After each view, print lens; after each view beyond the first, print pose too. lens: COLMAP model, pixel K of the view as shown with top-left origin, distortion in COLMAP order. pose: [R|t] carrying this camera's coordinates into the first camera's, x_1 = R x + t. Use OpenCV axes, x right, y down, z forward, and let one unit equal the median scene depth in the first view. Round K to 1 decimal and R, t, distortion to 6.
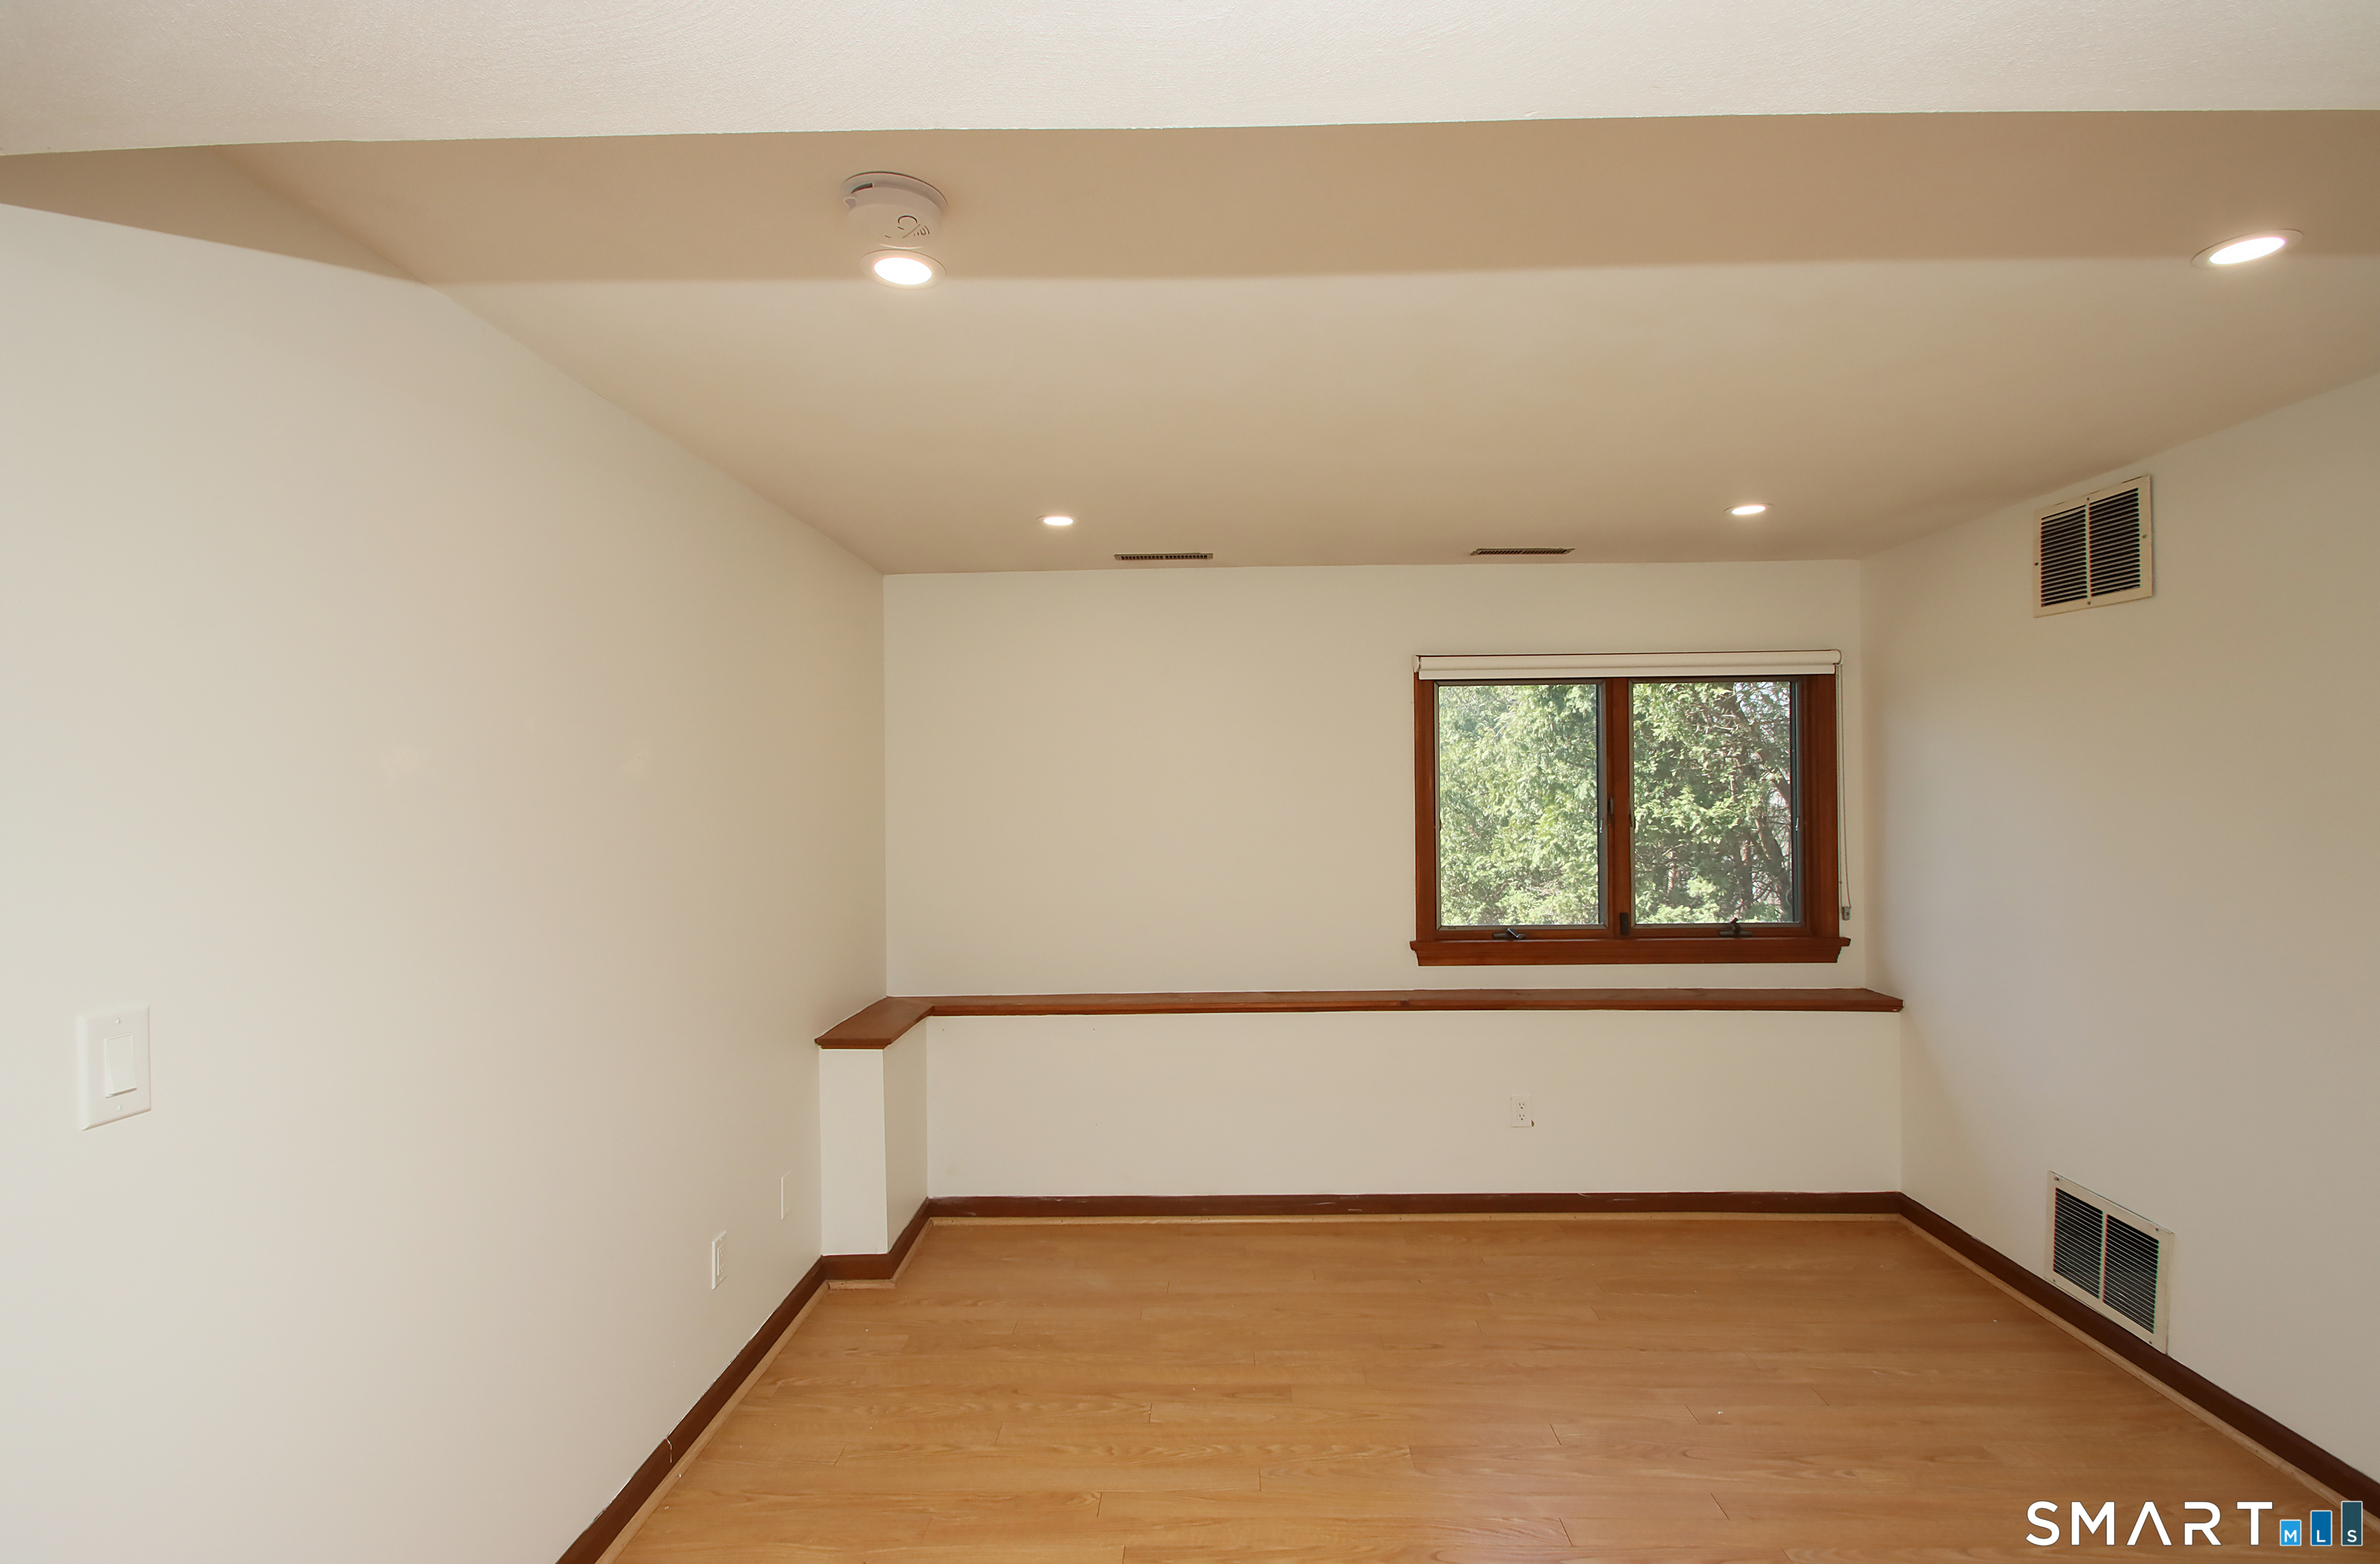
lens RADIAL K [[1086.9, 0, 1195.6], [0, 1086.9, 789.7], [0, 0, 1]] dist [0.001441, -0.015600]
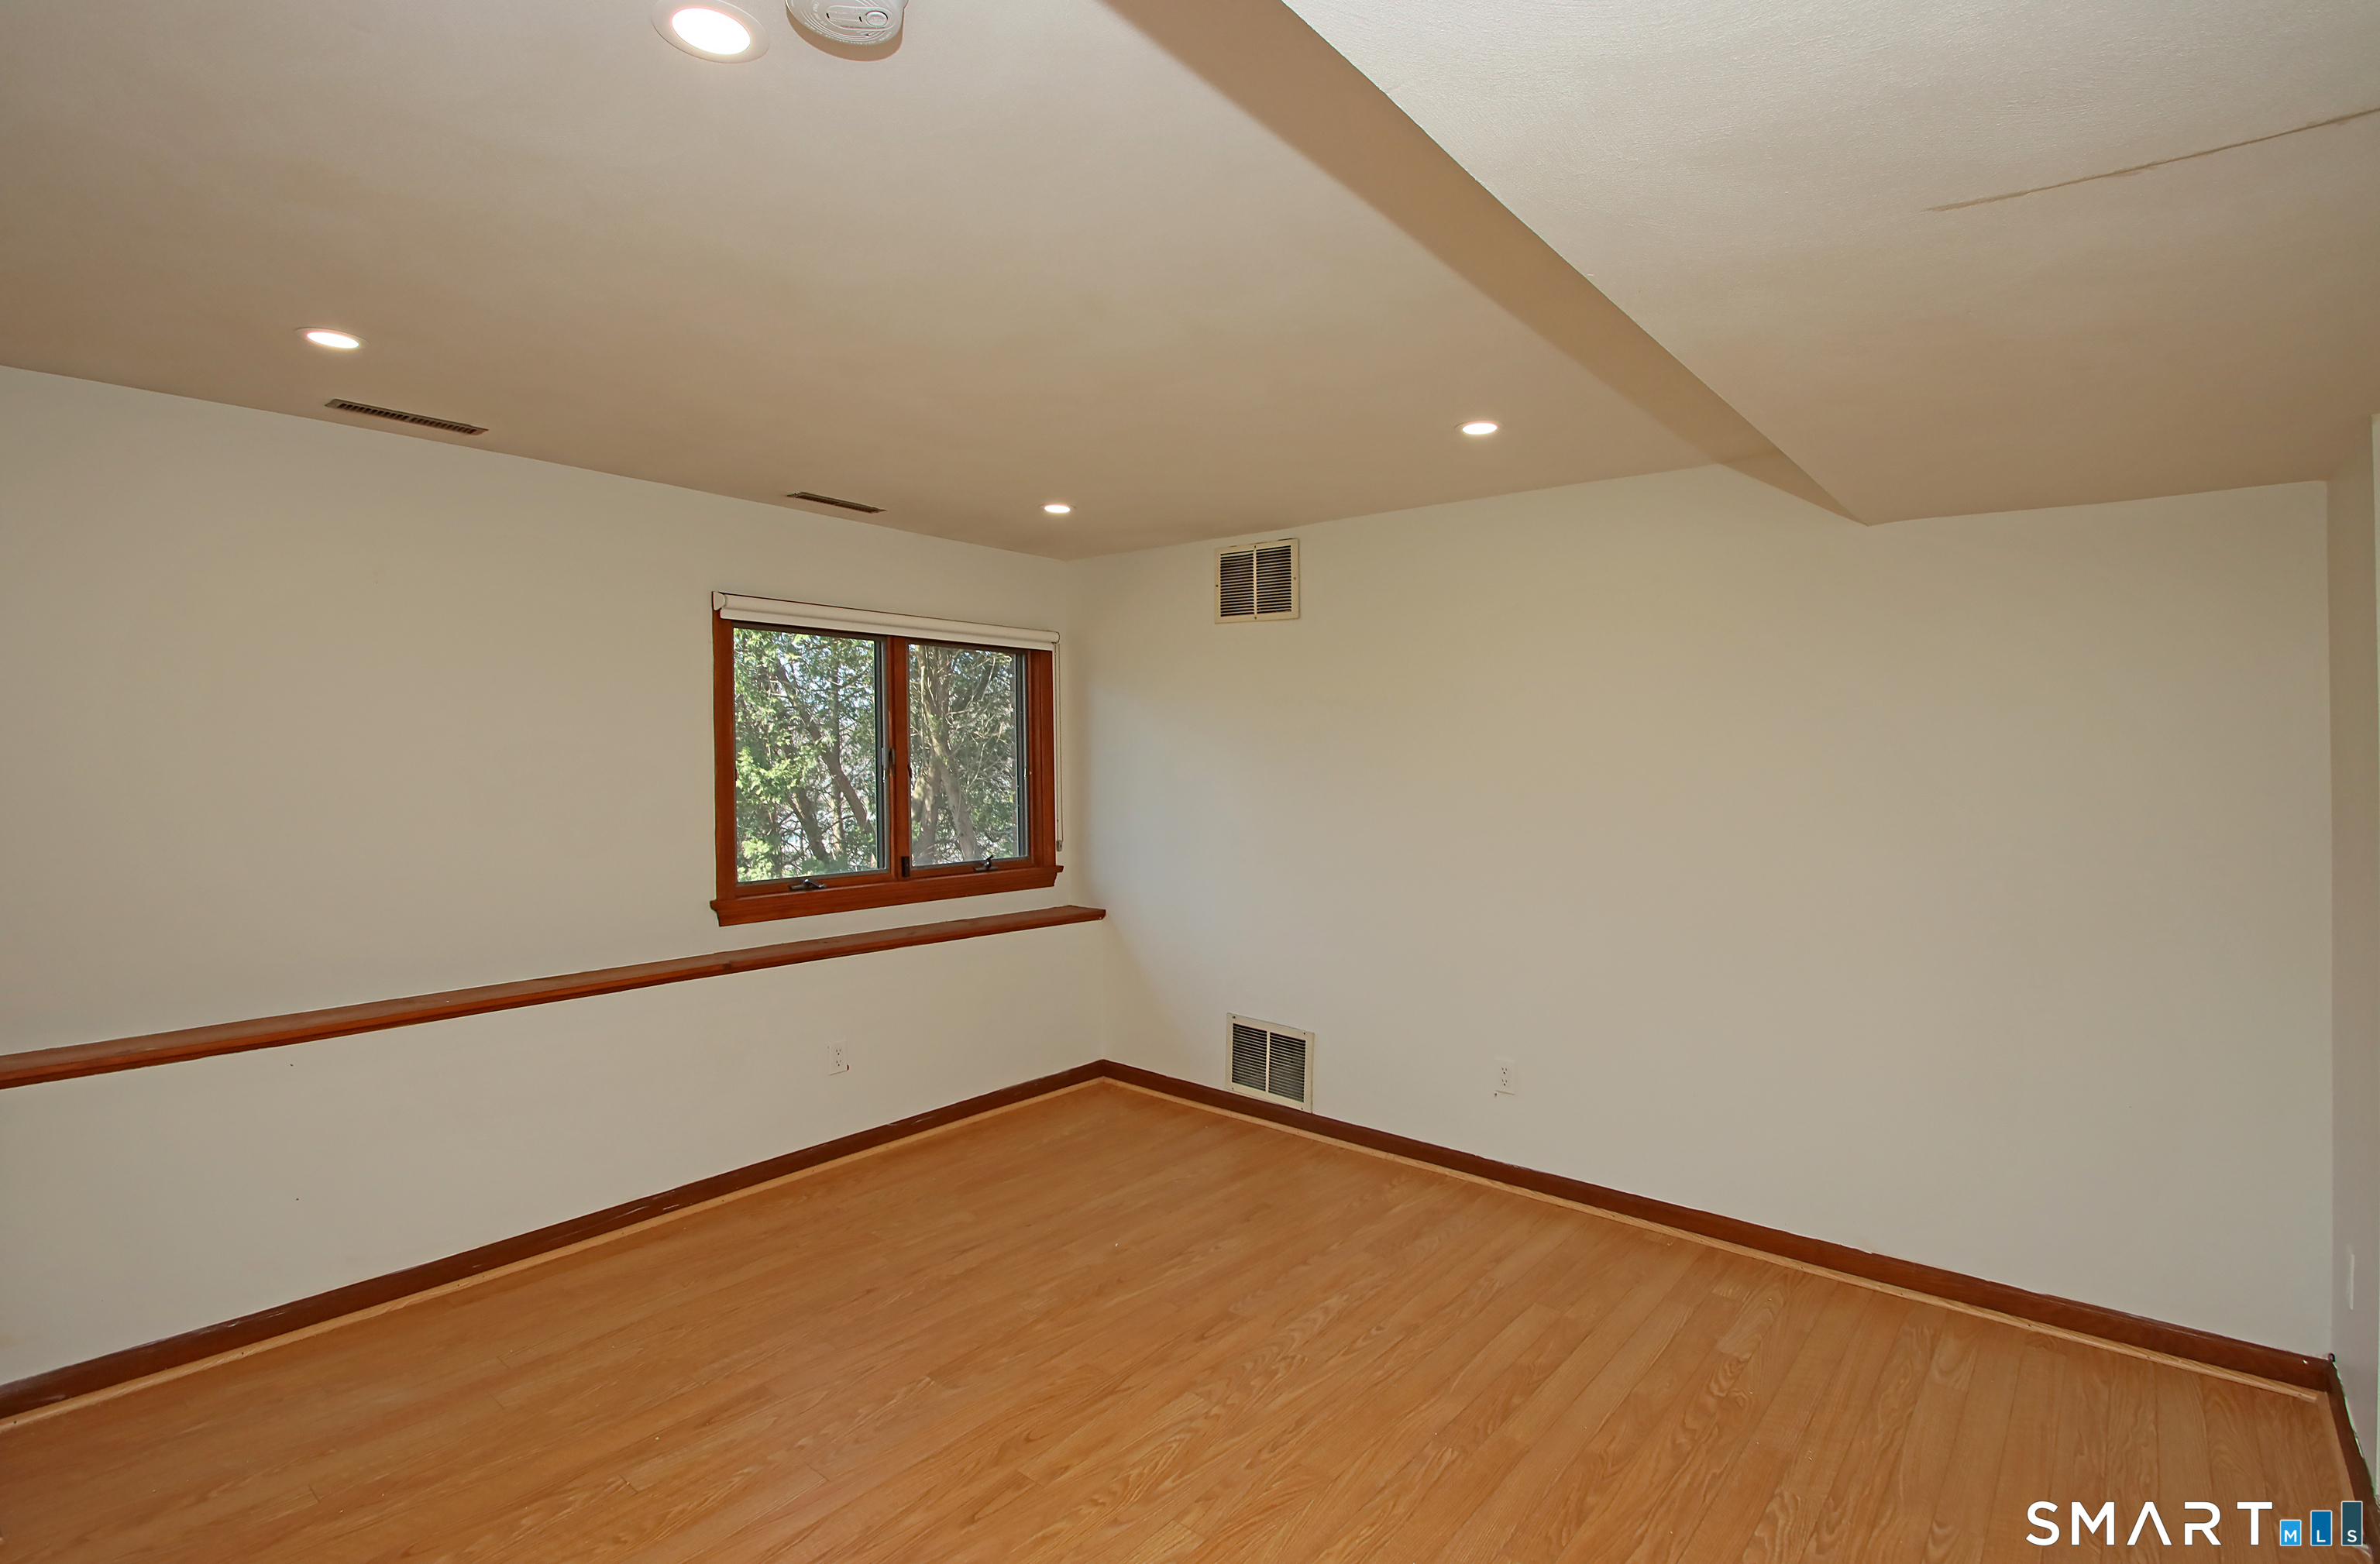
lens RADIAL K [[1102.9, 0, 1191.8], [0, 1102.9, 760.0], [0, 0, 1]] dist [0.000530, -0.018209]
pose [[0.611795, 0.009306, 0.790961, -0.348515], [-0.010882, 0.999935, -0.003348, 0.021861], [-0.790941, -0.006559, 0.611857, 0.130648]]
